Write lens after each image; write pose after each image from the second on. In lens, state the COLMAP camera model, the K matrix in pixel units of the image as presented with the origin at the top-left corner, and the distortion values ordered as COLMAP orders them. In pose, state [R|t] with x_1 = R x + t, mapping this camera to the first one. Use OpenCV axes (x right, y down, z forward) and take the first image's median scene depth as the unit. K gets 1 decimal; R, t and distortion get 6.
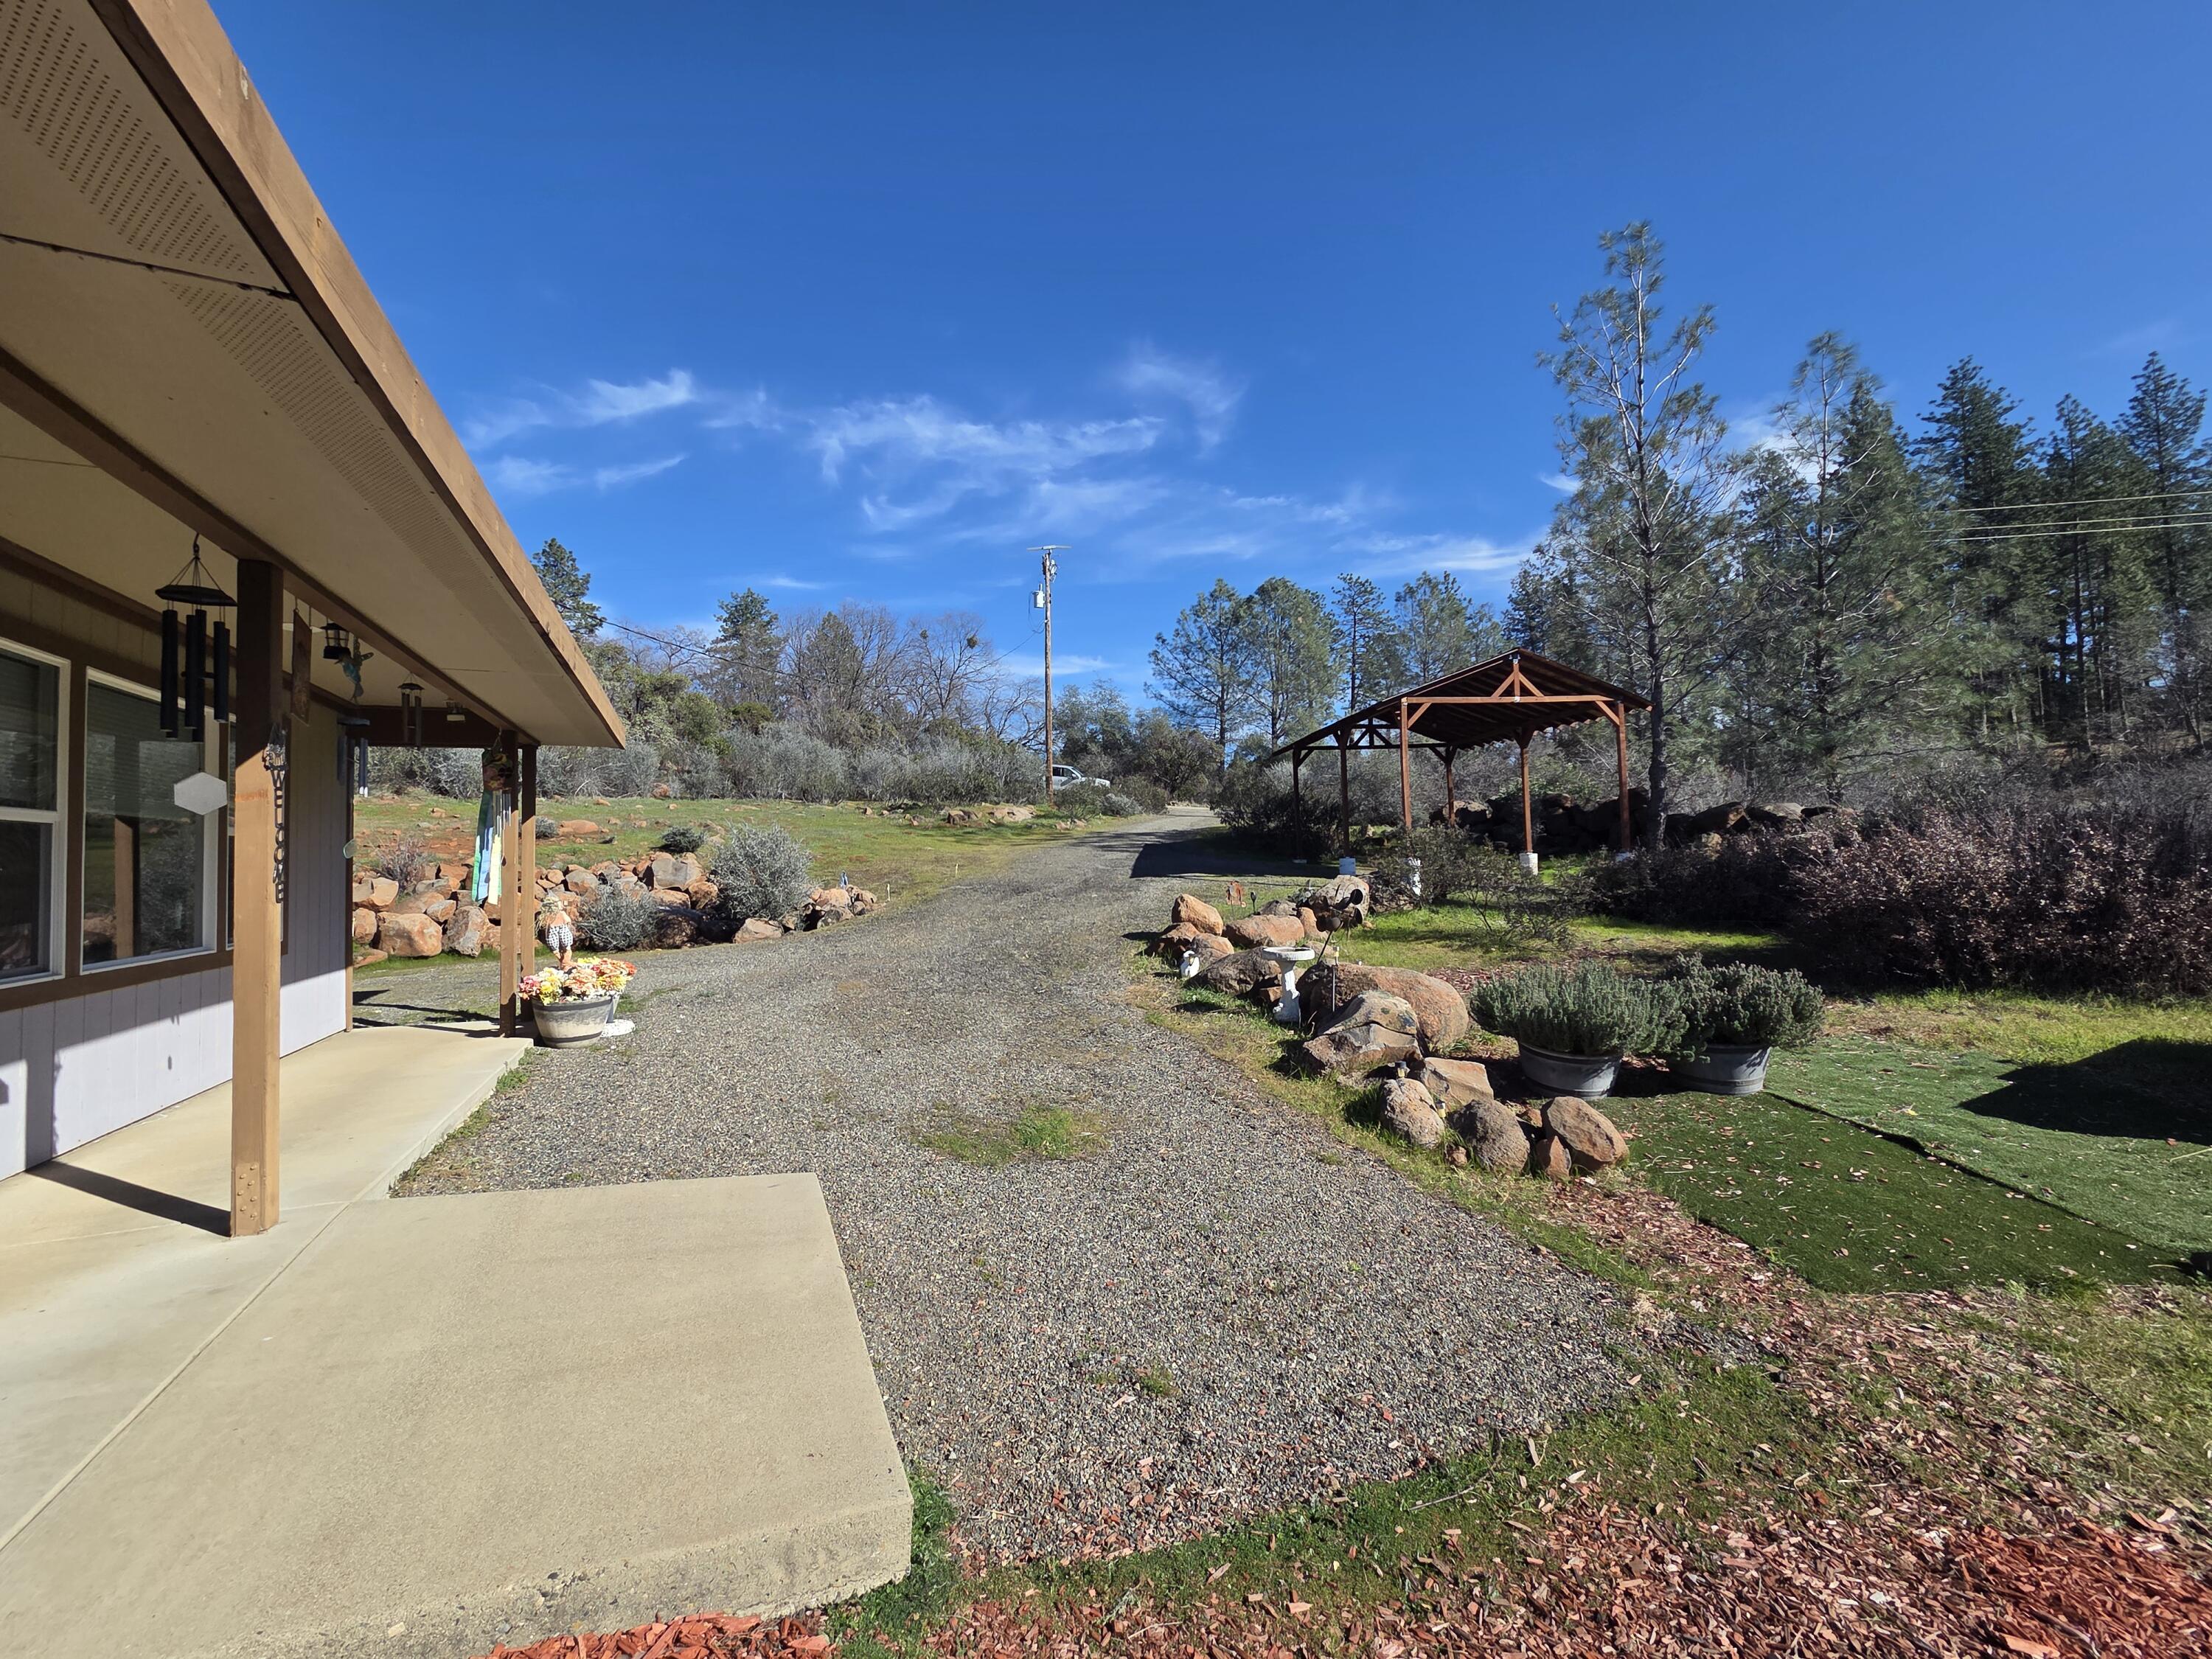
lens RADIAL K [[892.7, 0, 1117.2], [0, 892.7, 818.2], [0, 0, 1]] dist [-0.018161, -0.000547]
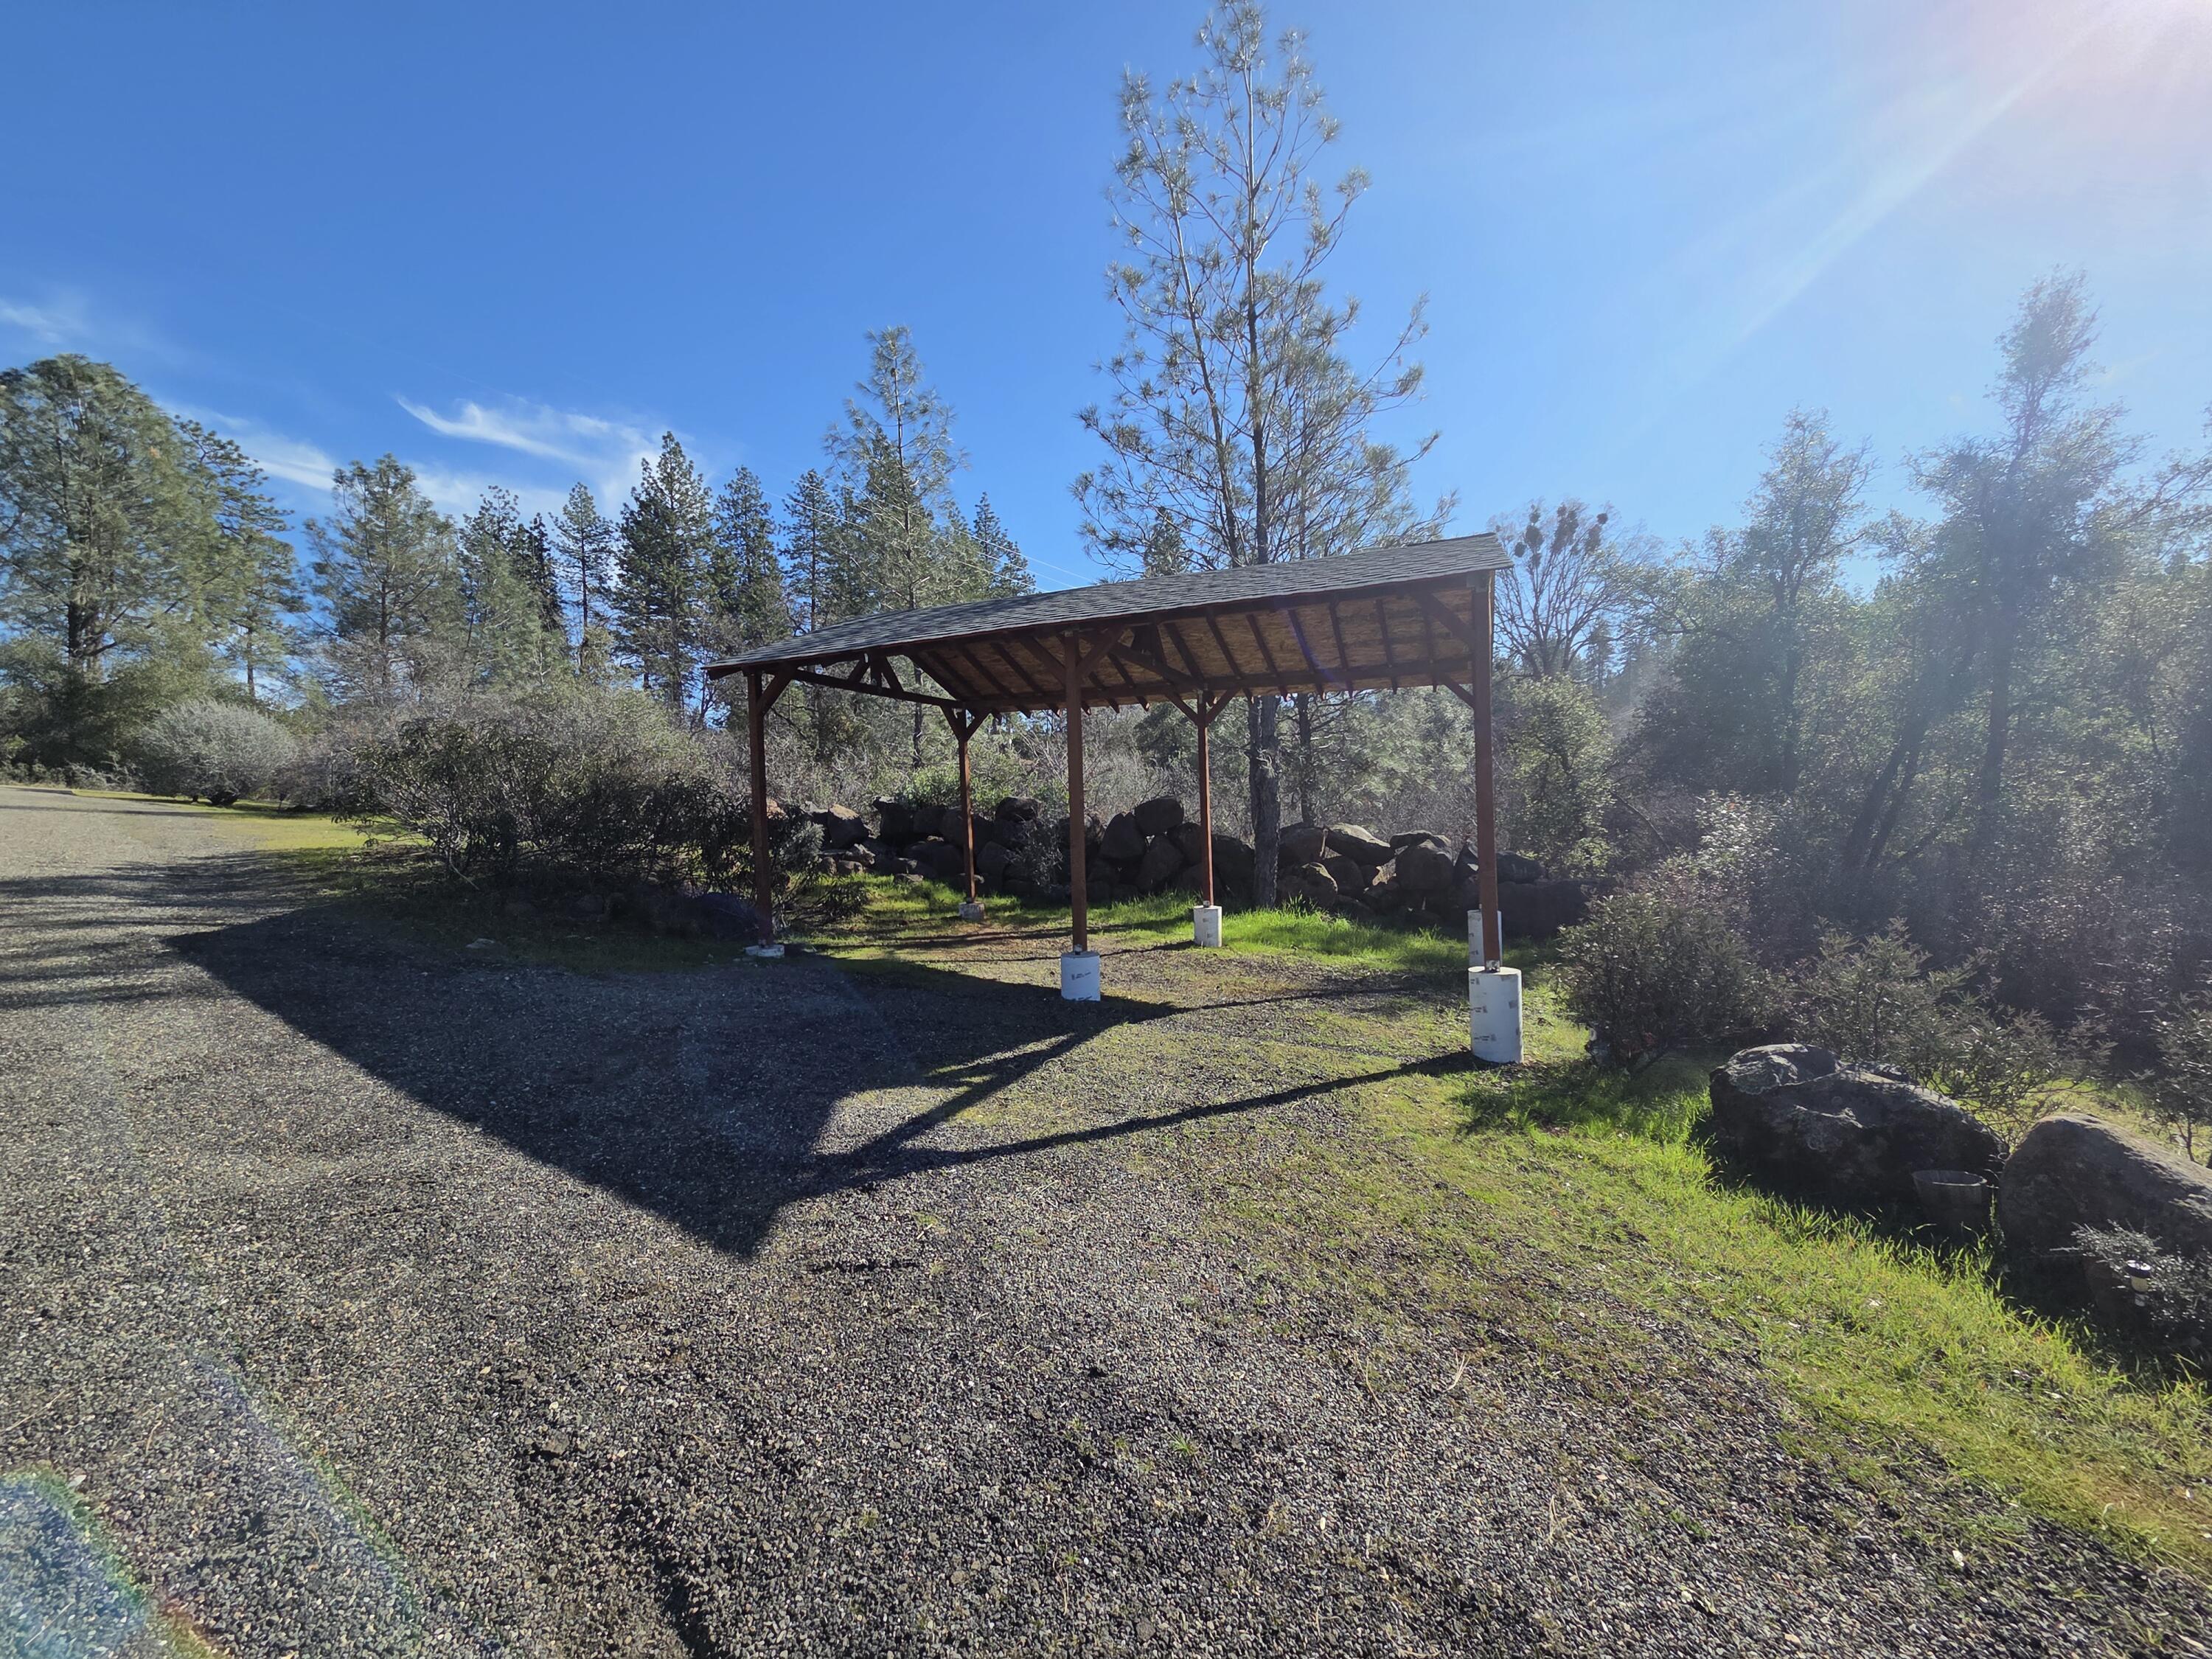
lens RADIAL K [[884.2, 0, 1094.3], [0, 884.2, 824.2], [0, 0, 1]] dist [0.001810, -0.000070]
pose [[0.451869, 0.007456, 0.892053, -0.091485], [-0.023722, 0.999712, 0.003661, -0.015888], [-0.891769, -0.022816, 0.451916, 0.818725]]
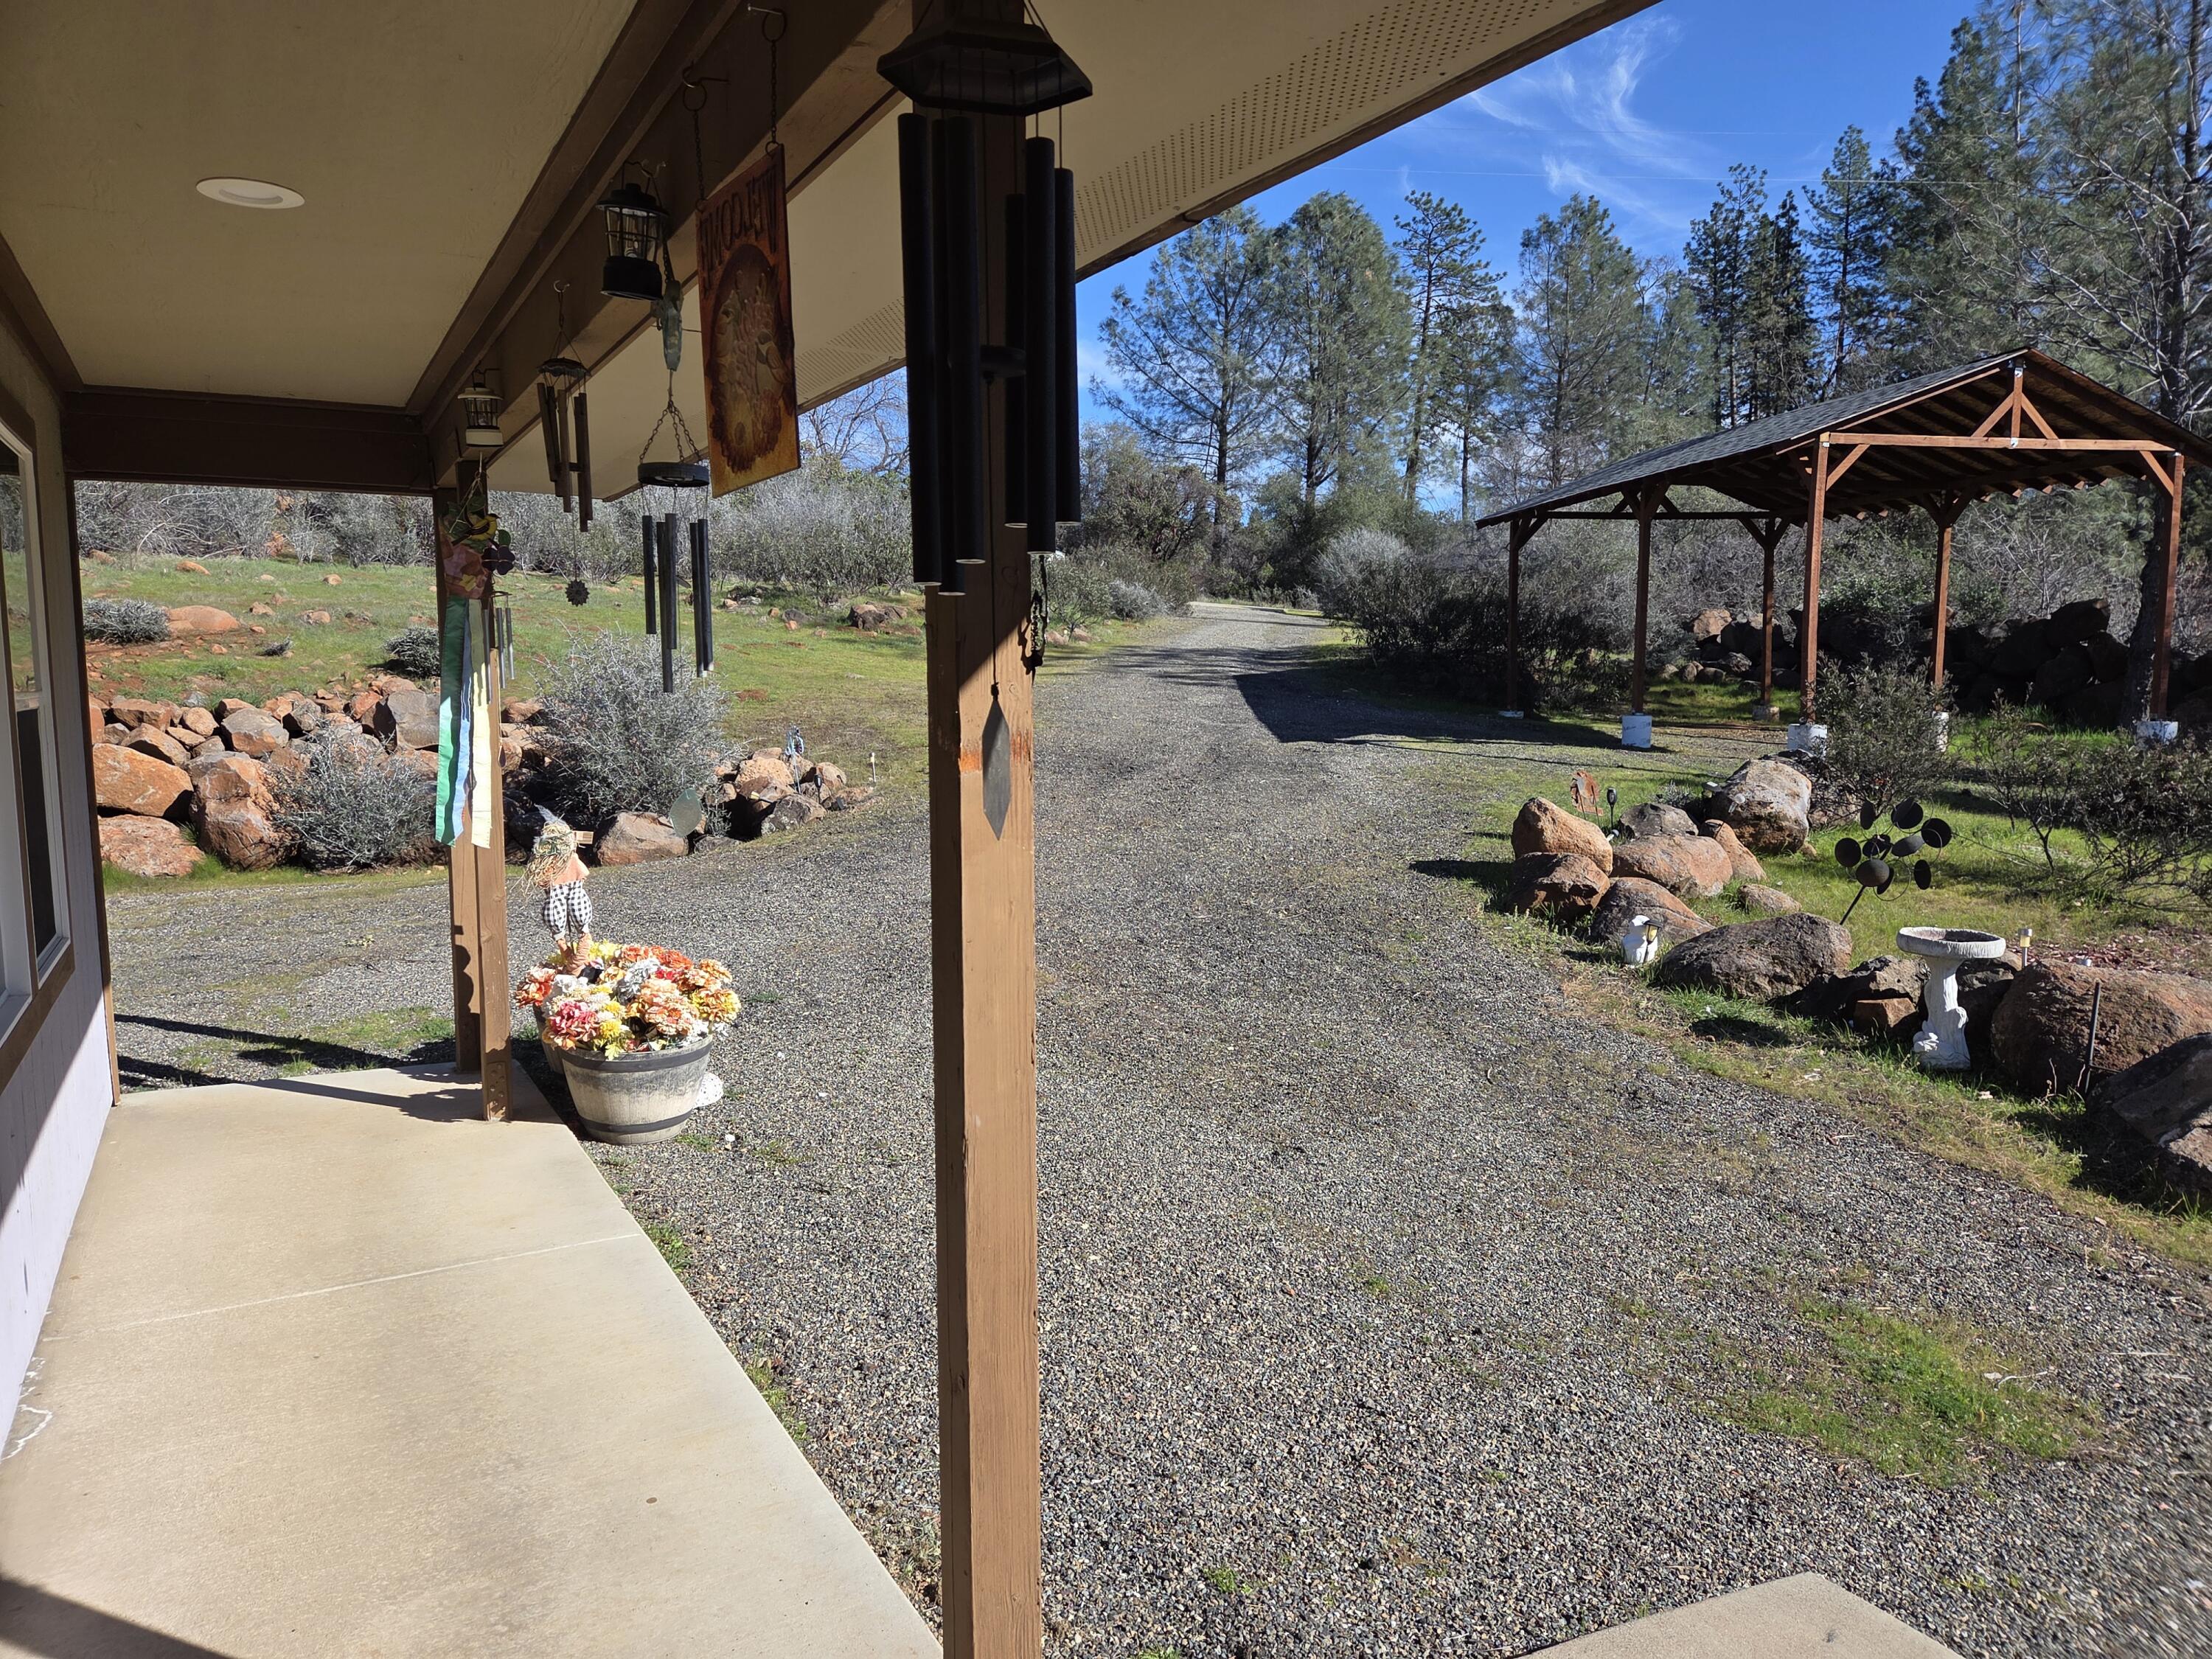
lens RADIAL K [[1470.5, 0, 1112.5], [0, 1470.5, 823.6], [0, 0, 1]] dist [0.068390, -0.056938]
pose [[0.995494, 0.015661, 0.093523, -0.165701], [-0.028905, 0.989446, 0.141992, -0.012351], [-0.090312, -0.144055, 0.985440, 0.078570]]
